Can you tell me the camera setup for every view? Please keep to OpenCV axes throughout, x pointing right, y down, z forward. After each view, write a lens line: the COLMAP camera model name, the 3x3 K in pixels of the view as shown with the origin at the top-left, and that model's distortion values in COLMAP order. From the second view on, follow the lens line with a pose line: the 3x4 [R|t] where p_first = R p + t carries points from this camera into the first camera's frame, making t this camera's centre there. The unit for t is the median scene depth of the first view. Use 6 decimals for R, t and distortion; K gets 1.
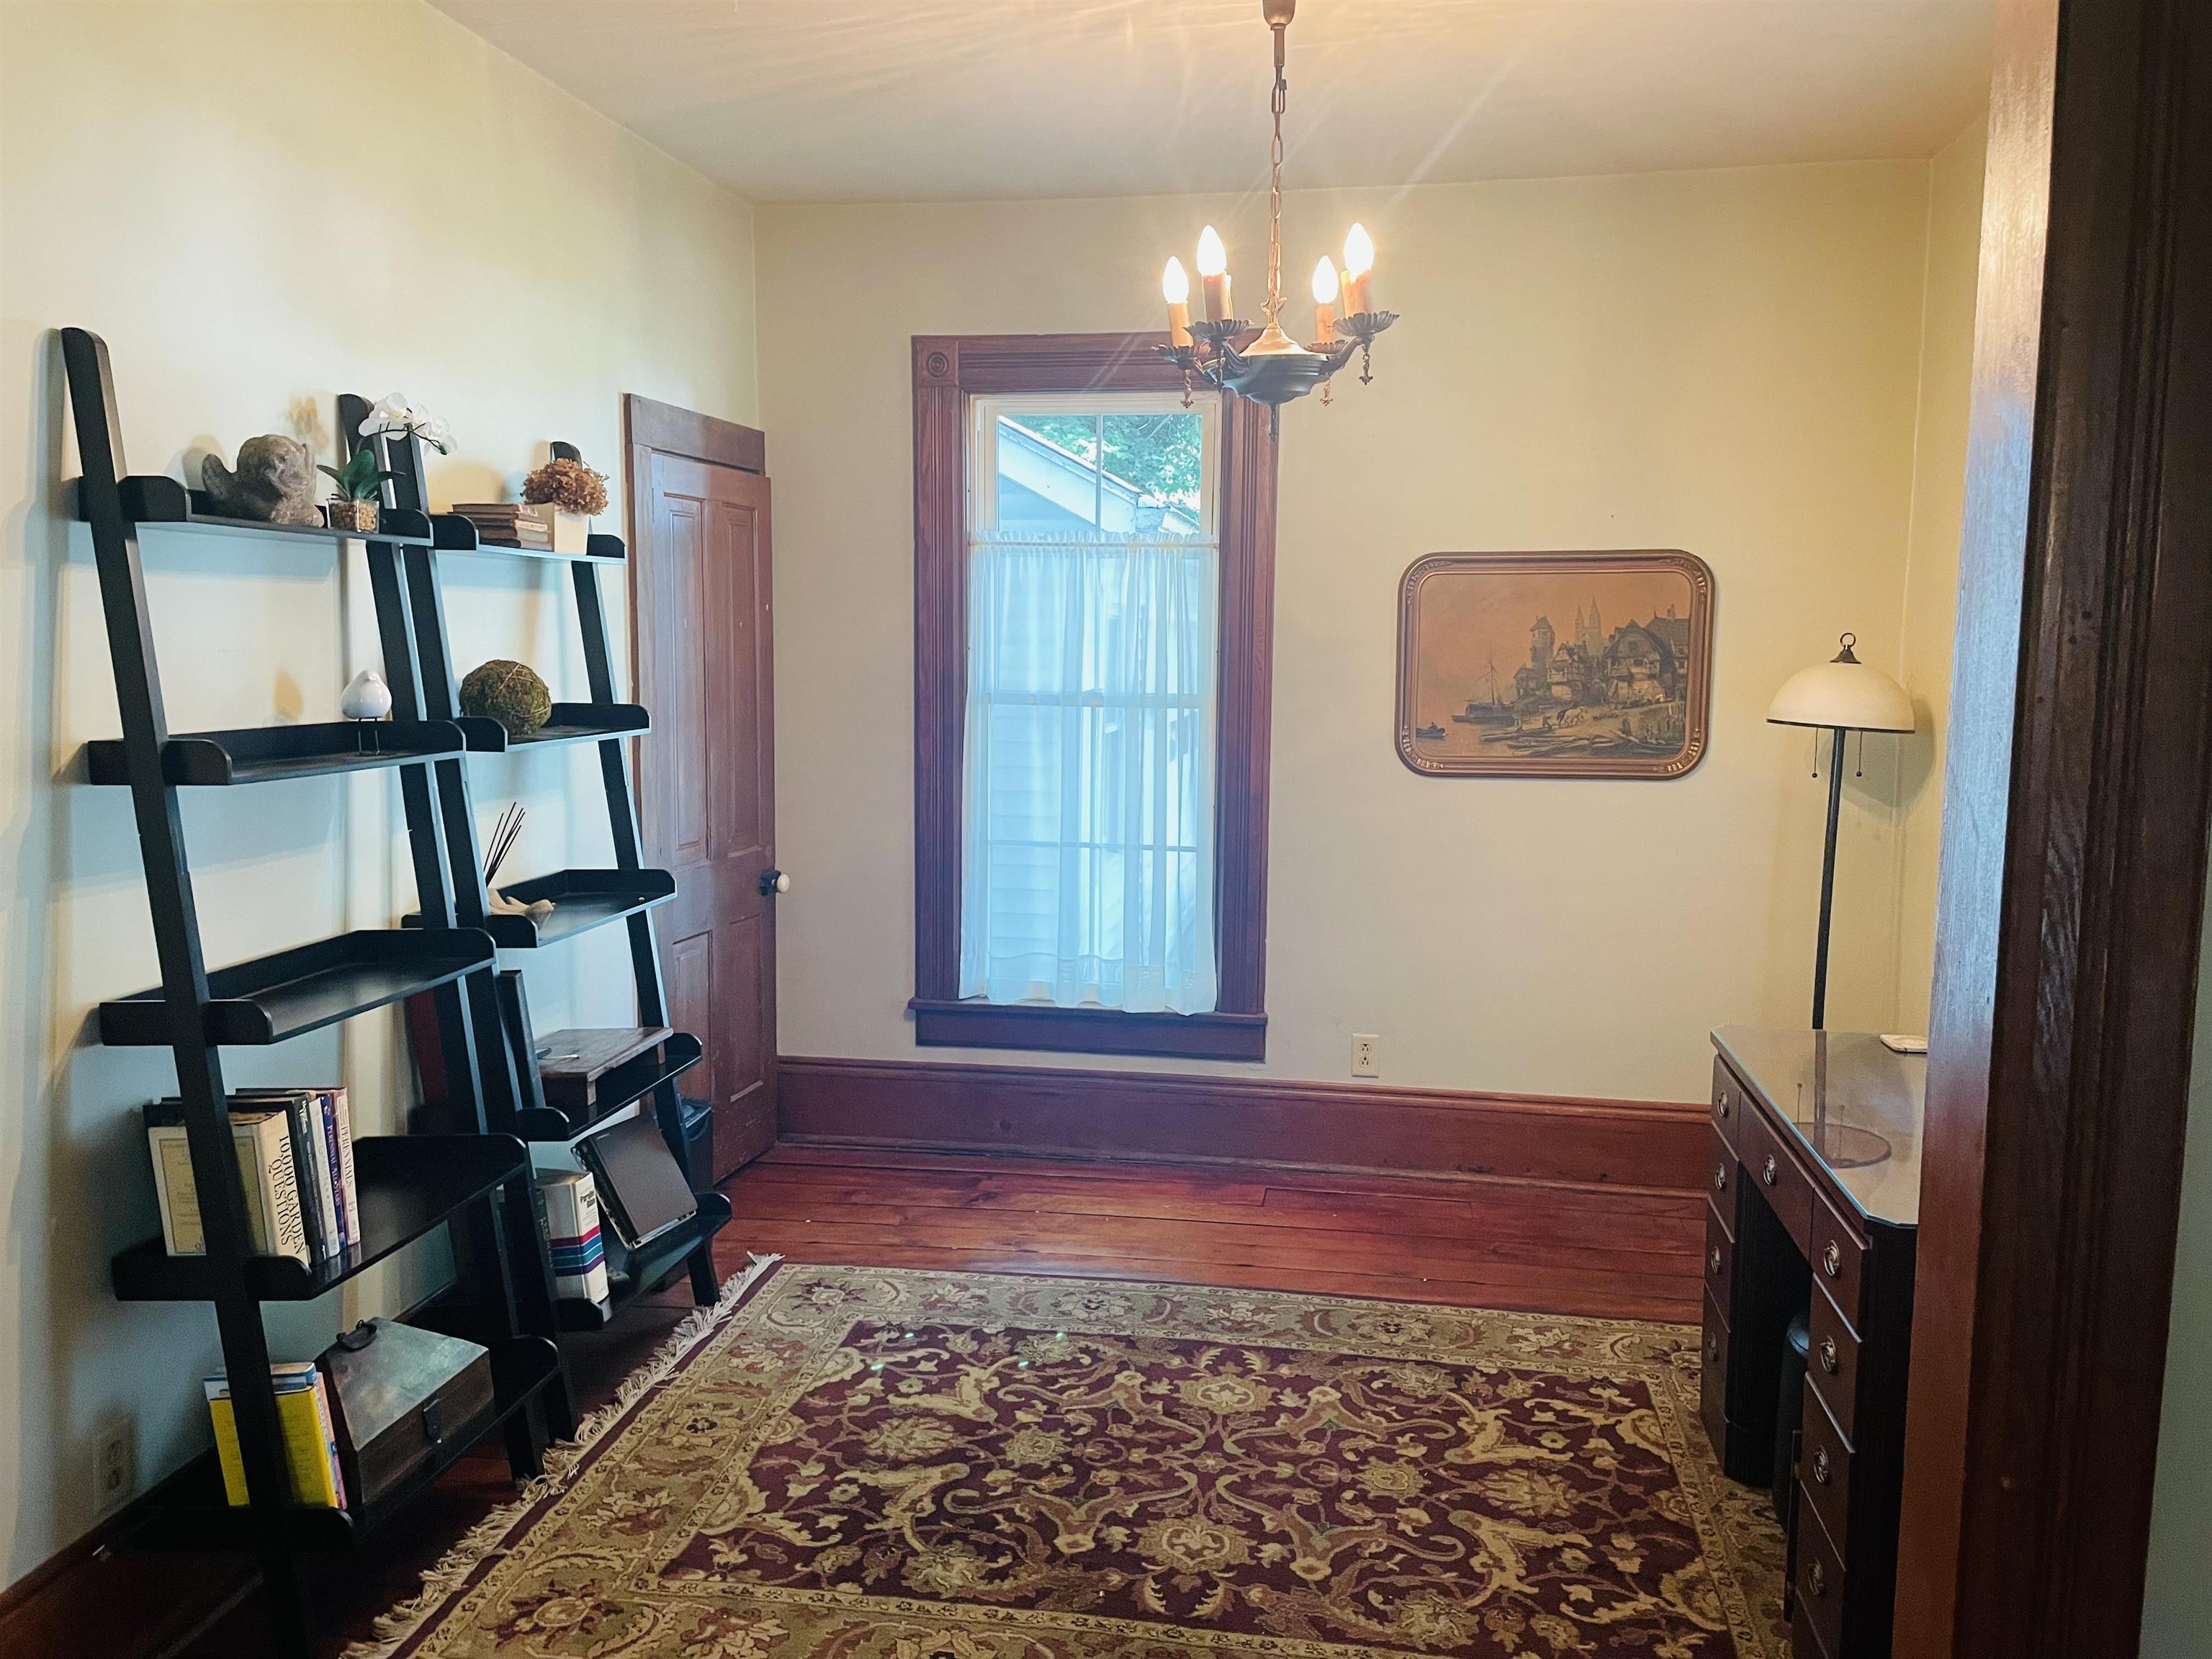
lens RADIAL K [[1676.8, 0, 1100.8], [0, 1676.8, 809.9], [0, 0, 1]] dist [0.093343, -0.125473]
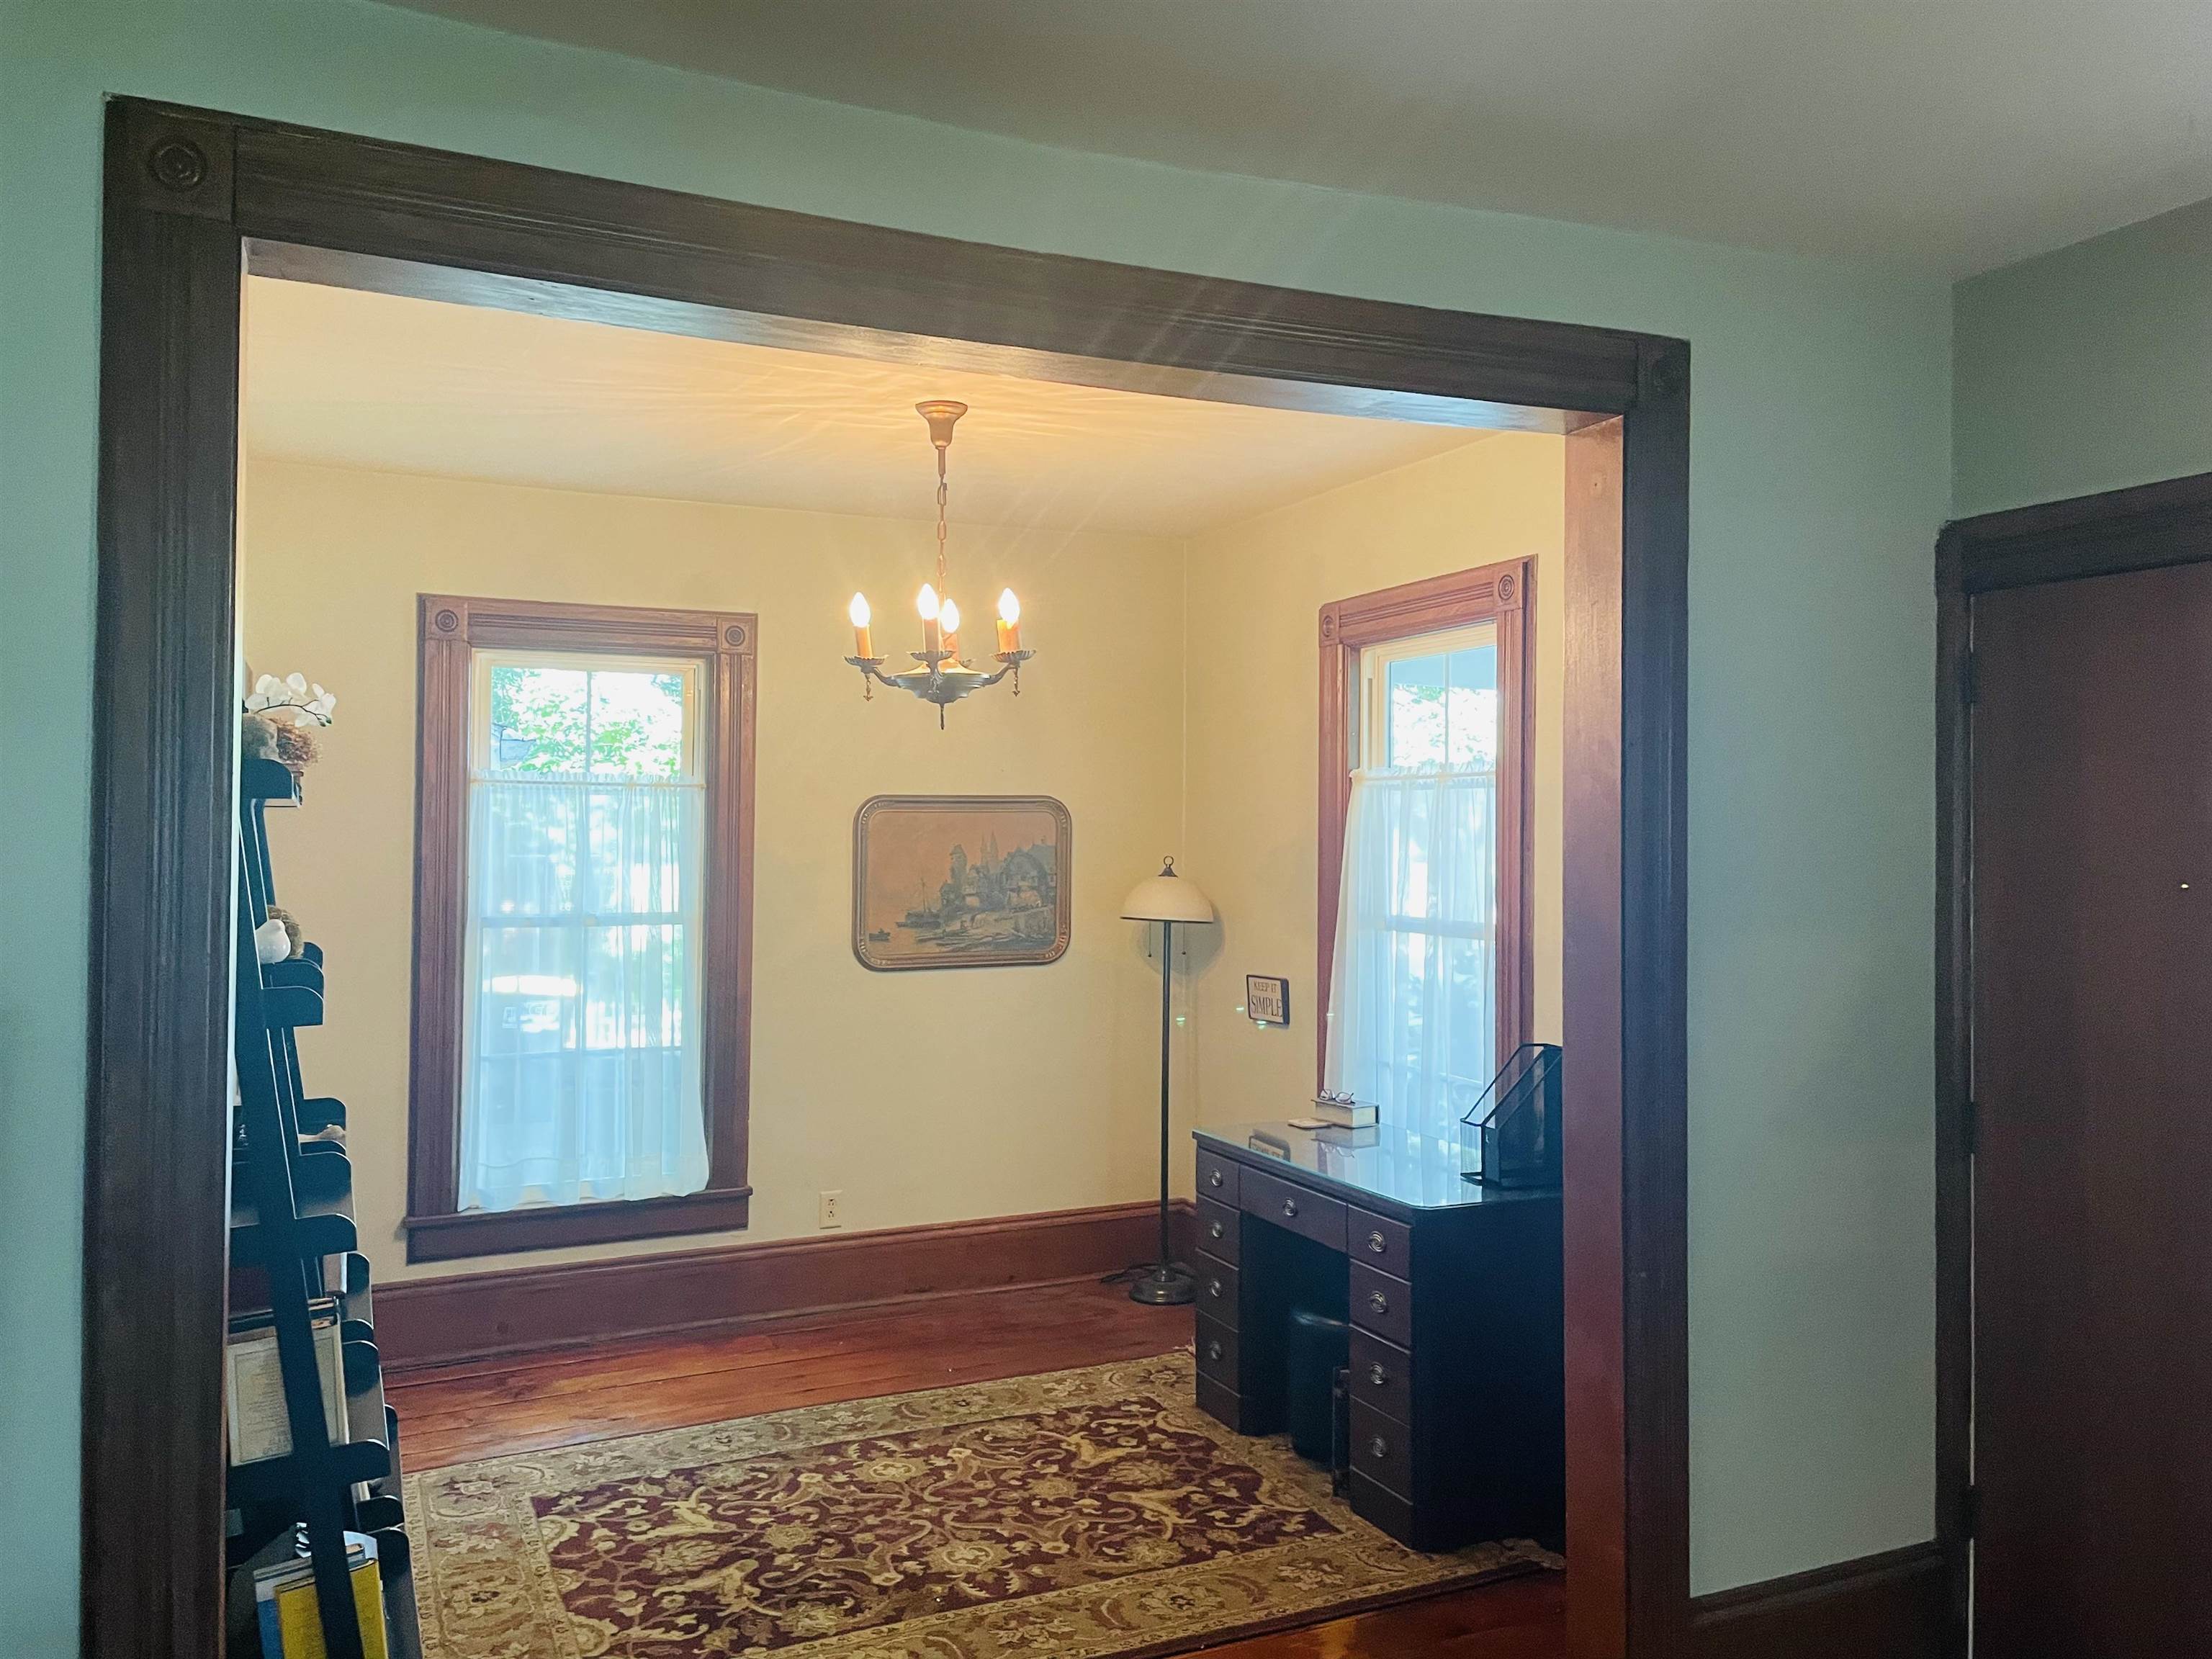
lens RADIAL K [[1676.8, 0, 1100.8], [0, 1676.8, 809.9], [0, 0, 1]] dist [0.093343, -0.125473]
pose [[0.827152, 0.001934, 0.561974, -0.491135], [0.065281, 0.992894, -0.099501, -0.005545], [-0.558173, 0.118989, 0.821148, -0.173917]]
